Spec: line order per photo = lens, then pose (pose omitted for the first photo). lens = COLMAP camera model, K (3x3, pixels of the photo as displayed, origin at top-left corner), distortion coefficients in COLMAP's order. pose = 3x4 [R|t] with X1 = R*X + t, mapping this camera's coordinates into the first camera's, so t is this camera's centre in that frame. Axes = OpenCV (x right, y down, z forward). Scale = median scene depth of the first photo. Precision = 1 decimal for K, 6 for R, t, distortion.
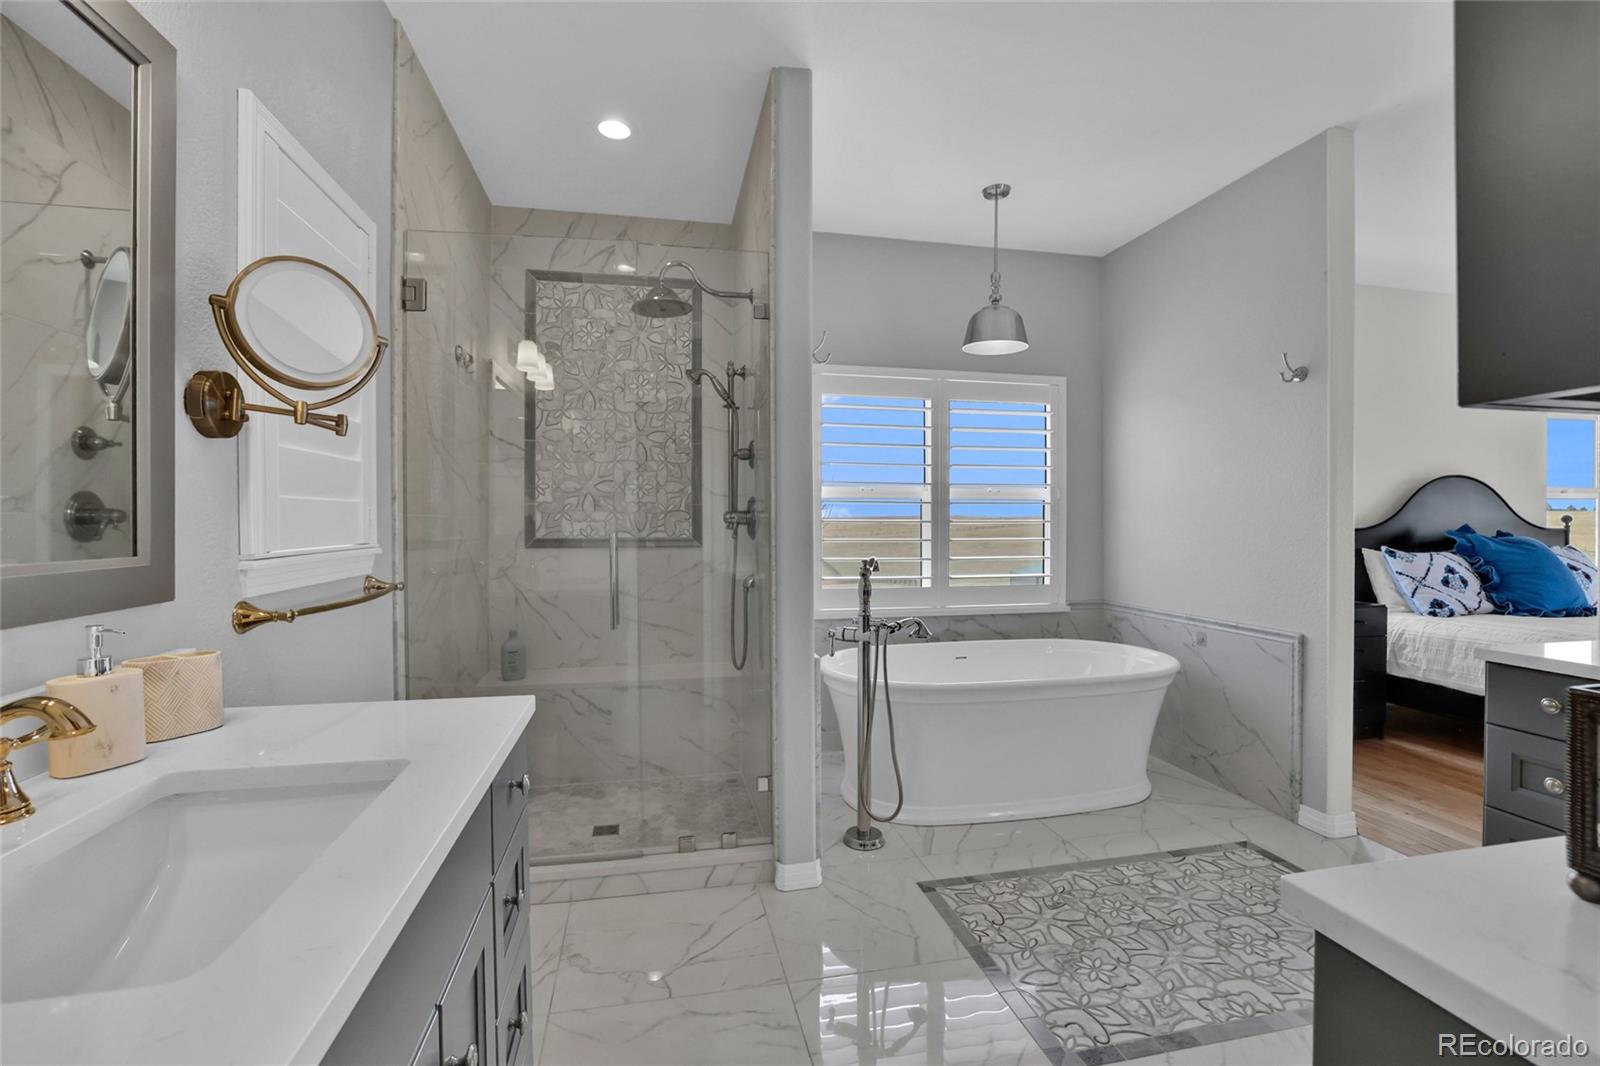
lens RADIAL K [[681.0, 0, 797.9], [0, 681.0, 527.9], [0, 0, 1]] dist [-0.040050, 0.011827]
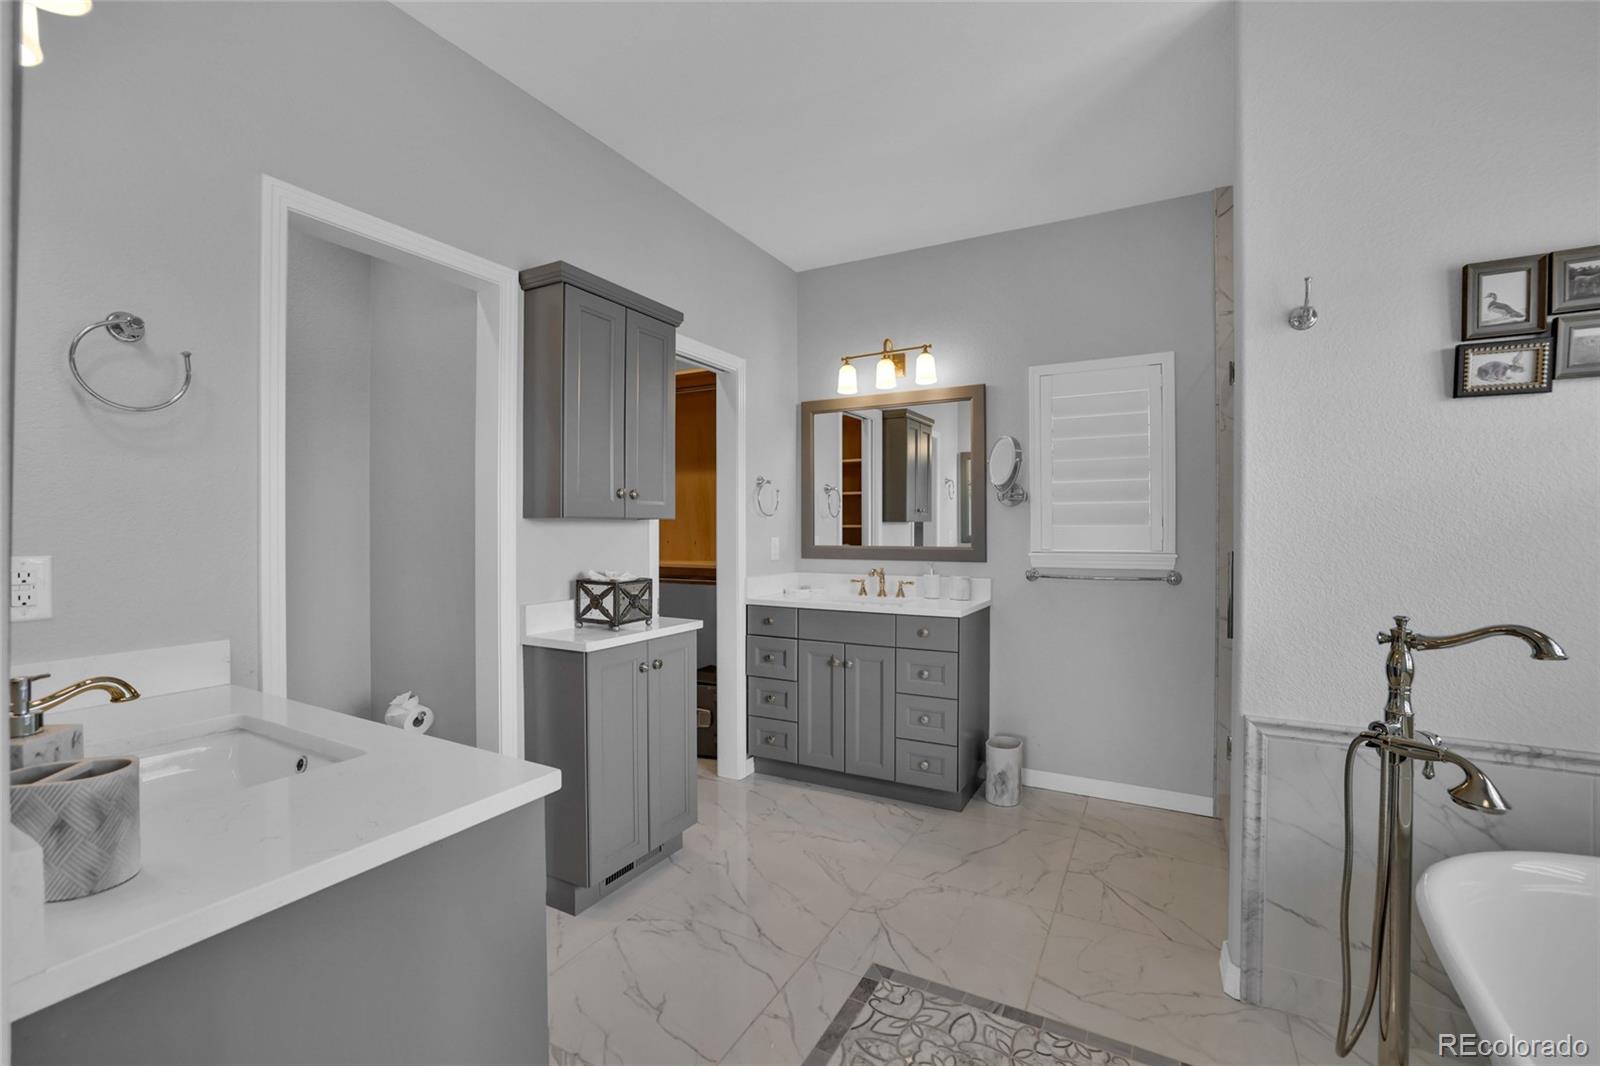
lens RADIAL K [[681.0, 0, 797.9], [0, 681.0, 527.9], [0, 0, 1]] dist [-0.040050, 0.011827]
pose [[-0.641969, -0.002626, -0.766726, 1.360129], [-0.004834, 0.999988, 0.000623, -0.033382], [0.766716, 0.004107, -0.641974, 1.563685]]
